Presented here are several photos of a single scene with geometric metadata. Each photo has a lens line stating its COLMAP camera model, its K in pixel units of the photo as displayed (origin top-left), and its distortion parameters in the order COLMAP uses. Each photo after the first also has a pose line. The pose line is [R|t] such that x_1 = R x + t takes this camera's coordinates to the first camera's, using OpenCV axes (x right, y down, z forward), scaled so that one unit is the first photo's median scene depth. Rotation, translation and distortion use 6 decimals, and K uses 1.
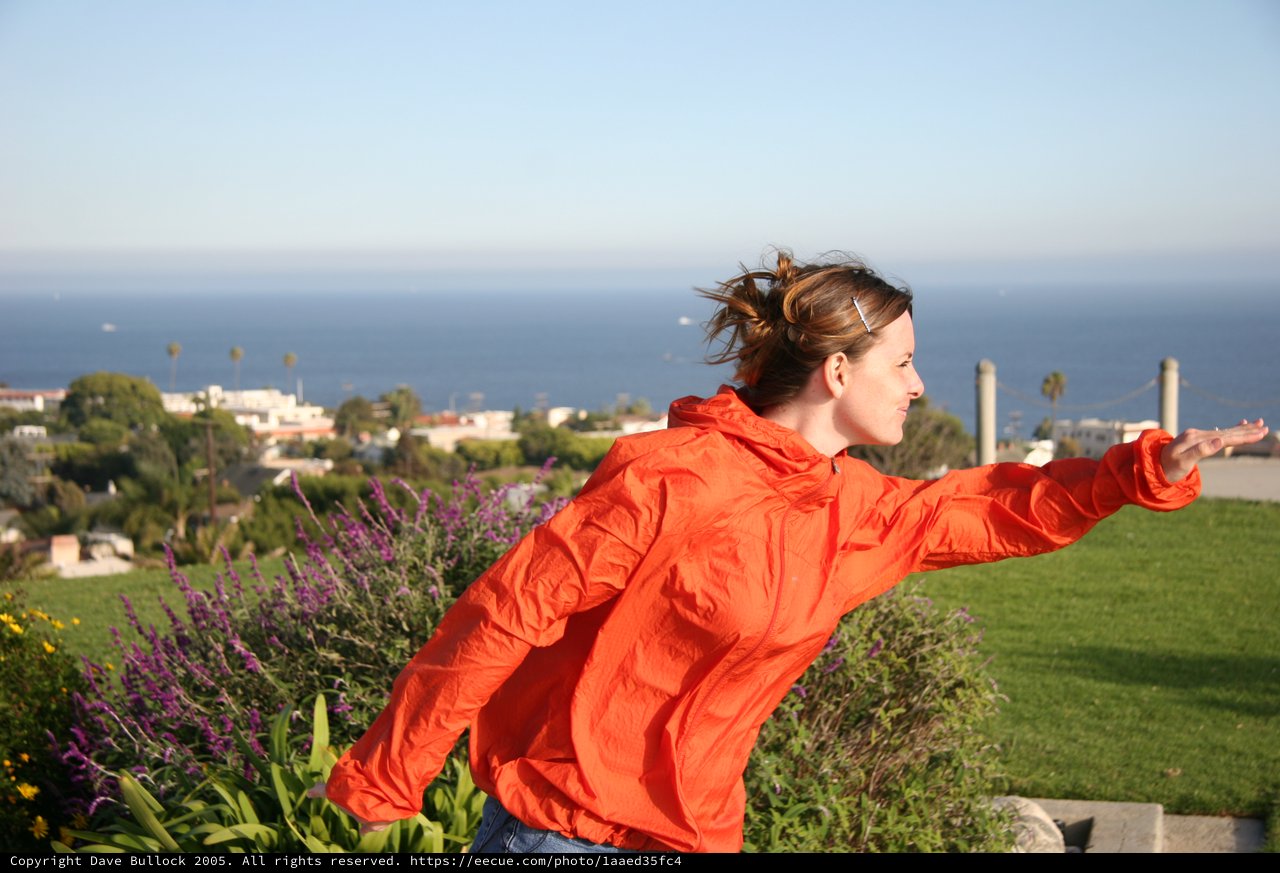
lens RADIAL K [[2517.1, 0, 613.1], [0, 2517.1, 434.8], [0, 0, 1]] dist [0.272640, 0.169477]
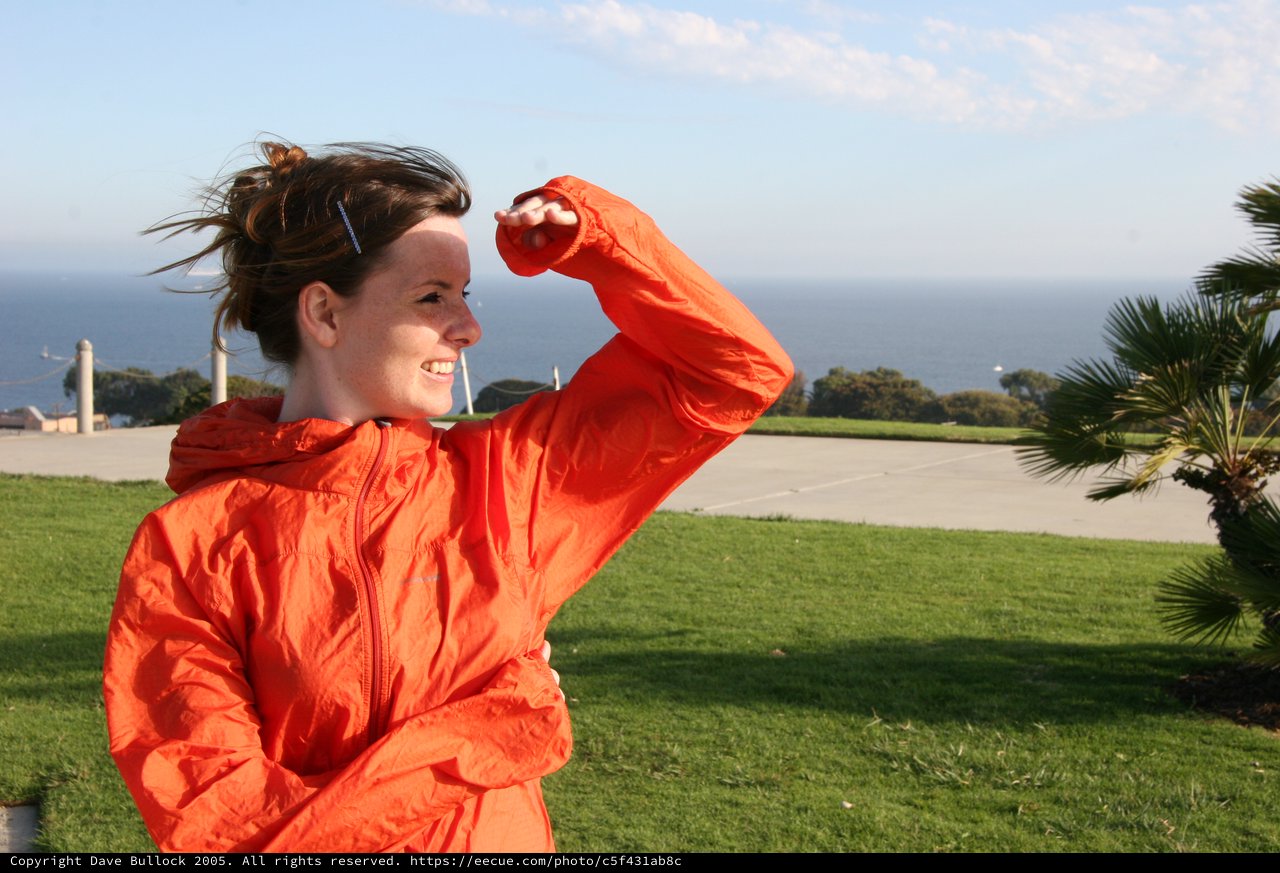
lens RADIAL K [[2069.7, 0, 633.4], [0, 2069.7, 436.0], [0, 0, 1]] dist [0.137934, 0.309499]
pose [[0.858300, -0.024835, 0.512546, 0.027065], [0.016528, 0.999648, 0.020759, -0.004755], [-0.512881, -0.009346, 0.858409, 0.138789]]
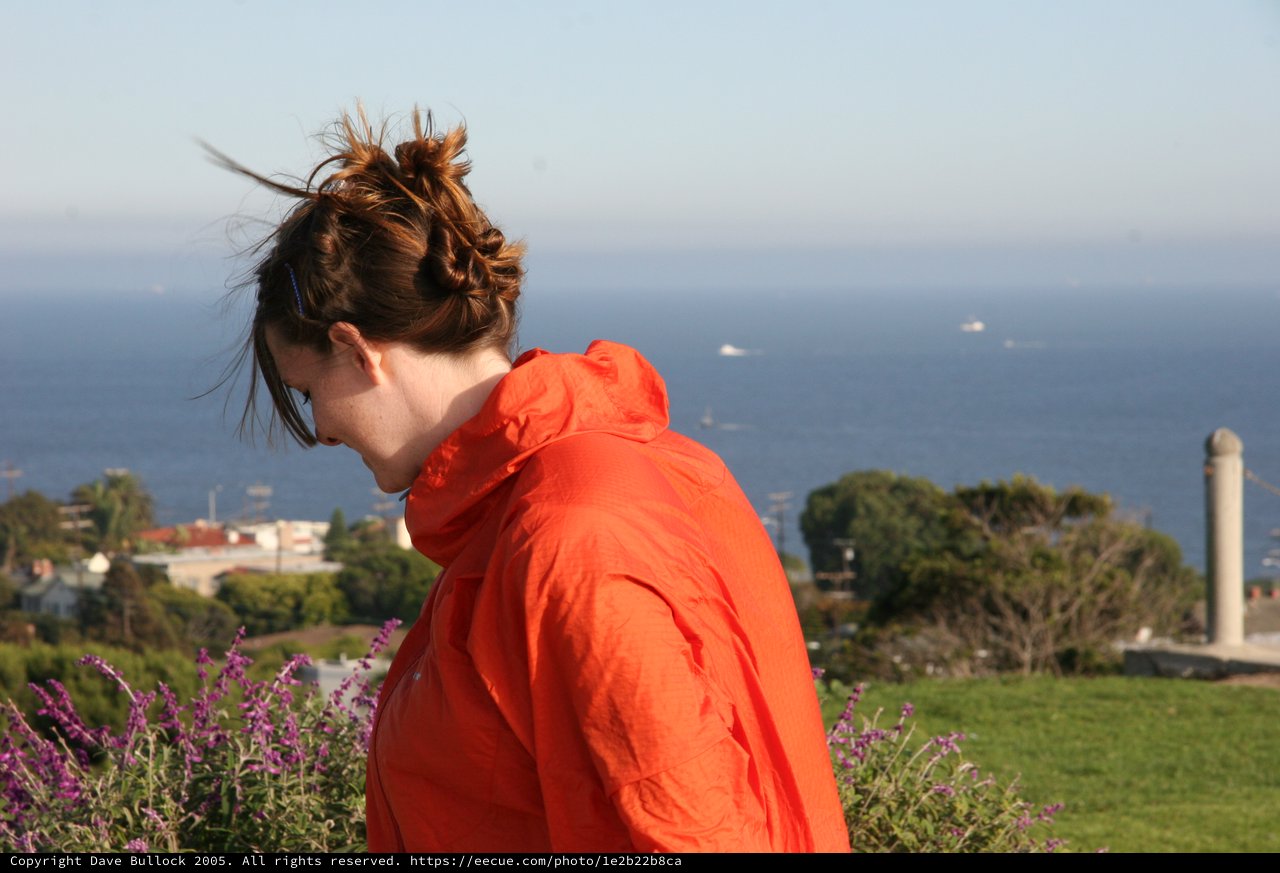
lens RADIAL K [[4818.9, 0, 620.6], [0, 4818.9, 435.1], [0, 0, 1]] dist [0.985115, -0.658758]
pose [[0.999725, 0.005976, 0.022663, -0.001660], [-0.005373, 0.999633, -0.026559, -0.000520], [-0.022813, 0.026429, 0.999390, -0.016228]]
